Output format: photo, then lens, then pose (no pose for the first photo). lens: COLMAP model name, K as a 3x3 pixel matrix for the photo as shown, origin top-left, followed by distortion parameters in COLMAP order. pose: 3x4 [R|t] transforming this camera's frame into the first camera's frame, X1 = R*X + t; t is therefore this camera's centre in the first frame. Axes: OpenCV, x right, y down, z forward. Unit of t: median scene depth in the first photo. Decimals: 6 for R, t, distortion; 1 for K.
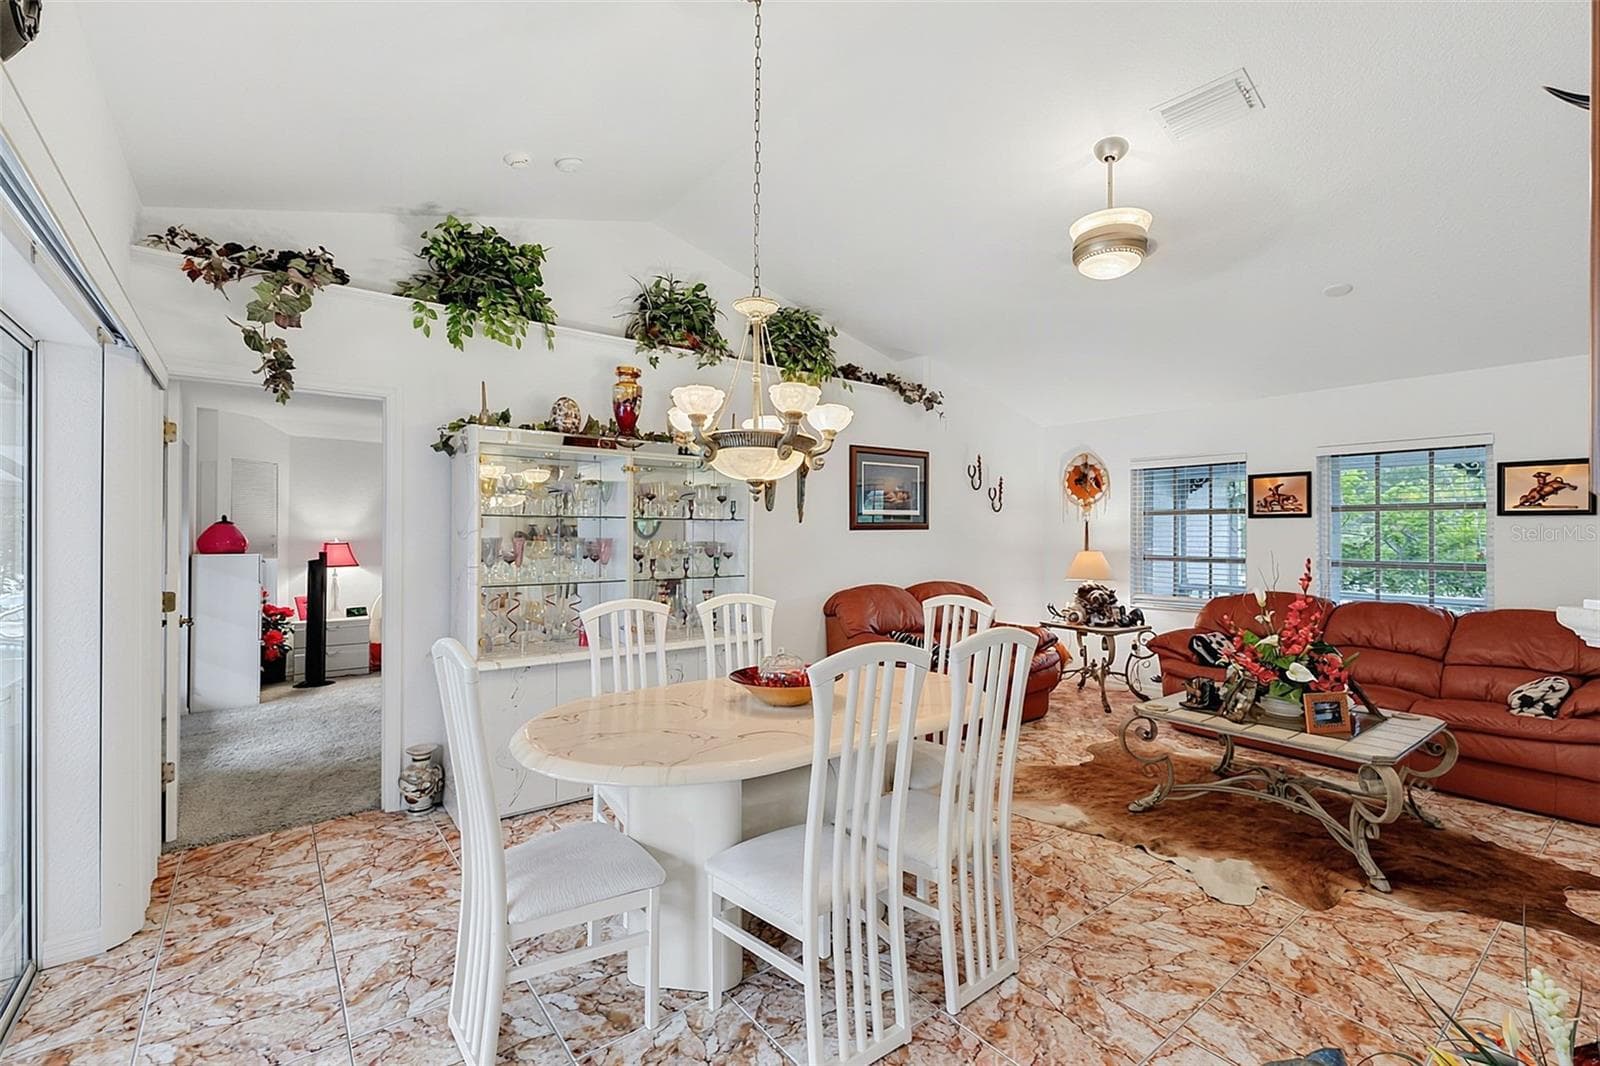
lens RADIAL K [[699.5, 0, 800.2], [0, 699.5, 531.1], [0, 0, 1]] dist [0.001079, 0.000120]
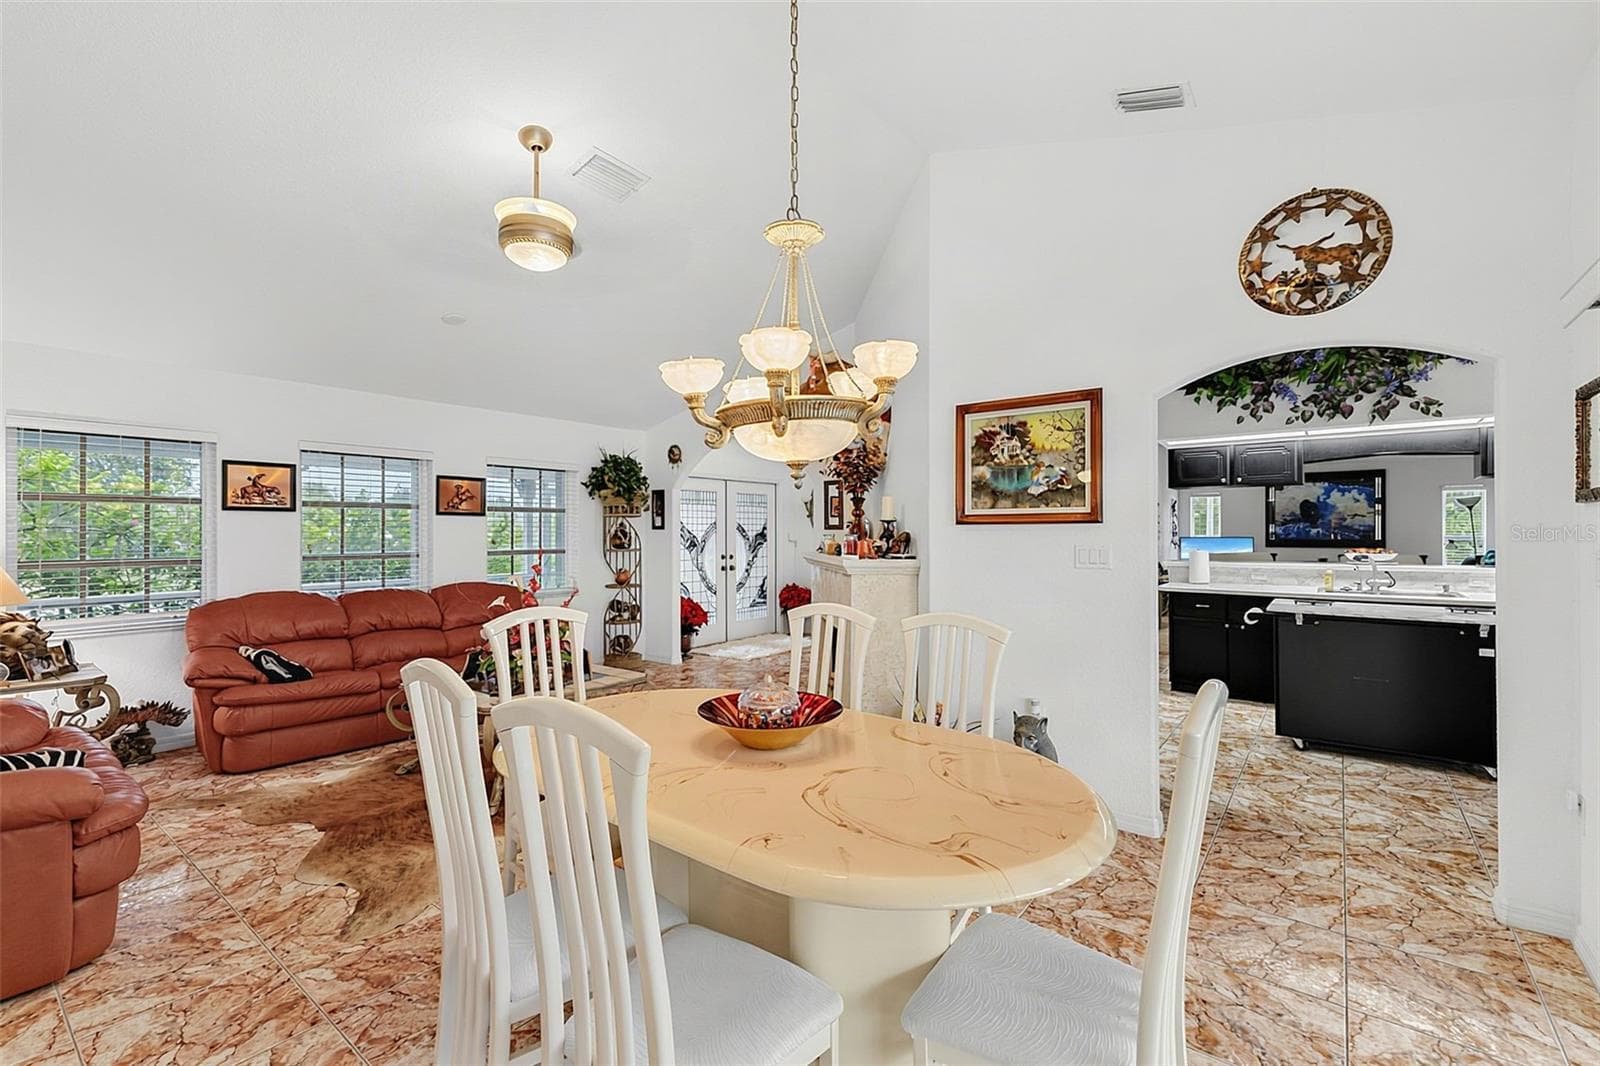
lens RADIAL K [[699.5, 0, 800.3], [0, 699.5, 529.8], [0, 0, 1]] dist [0.001079, 0.000120]
pose [[-0.266016, -0.003347, 0.963963, -0.404770], [-0.003832, 0.999990, 0.002415, 0.000714], [-0.963961, -0.003052, -0.266026, 0.603048]]
